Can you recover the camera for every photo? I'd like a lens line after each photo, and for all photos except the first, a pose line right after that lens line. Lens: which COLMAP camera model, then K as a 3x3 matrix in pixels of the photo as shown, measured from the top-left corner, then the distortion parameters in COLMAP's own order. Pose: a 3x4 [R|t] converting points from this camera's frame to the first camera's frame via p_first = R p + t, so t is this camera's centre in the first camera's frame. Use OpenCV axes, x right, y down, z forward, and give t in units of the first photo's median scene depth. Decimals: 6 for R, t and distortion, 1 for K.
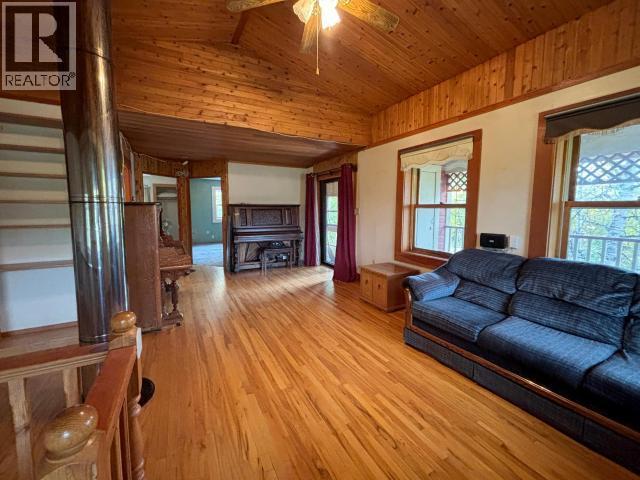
lens RADIAL K [[262.9, 0, 317.0], [0, 262.9, 233.0], [0, 0, 1]] dist [-0.000367, -0.000147]
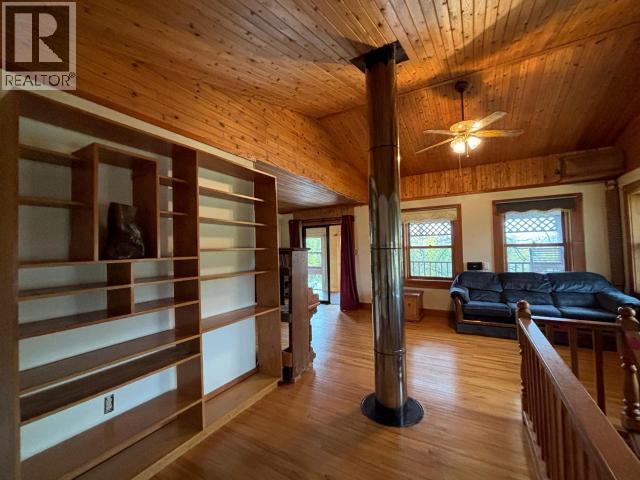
lens RADIAL K [[264.3, 0, 323.6], [0, 264.3, 240.7], [0, 0, 1]] dist [-0.000338, 0.000119]
pose [[0.847256, -0.003886, 0.531170, -0.954769], [0.072492, 0.991463, -0.108378, -0.016282], [-0.526214, 0.130330, 0.840305, 0.009800]]
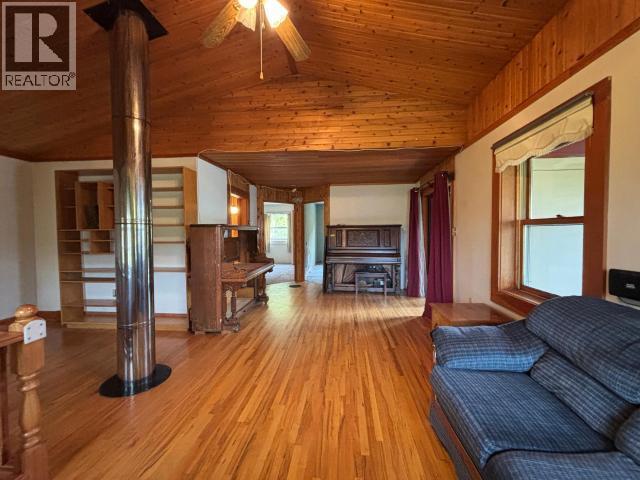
lens RADIAL K [[264.3, 0, 323.6], [0, 264.3, 240.7], [0, 0, 1]] dist [-0.000338, 0.000119]
pose [[0.840715, 0.012290, -0.541339, 0.366003], [-0.042955, 0.998105, -0.044050, -0.006726], [0.539772, 0.060287, 0.839650, 0.205983]]
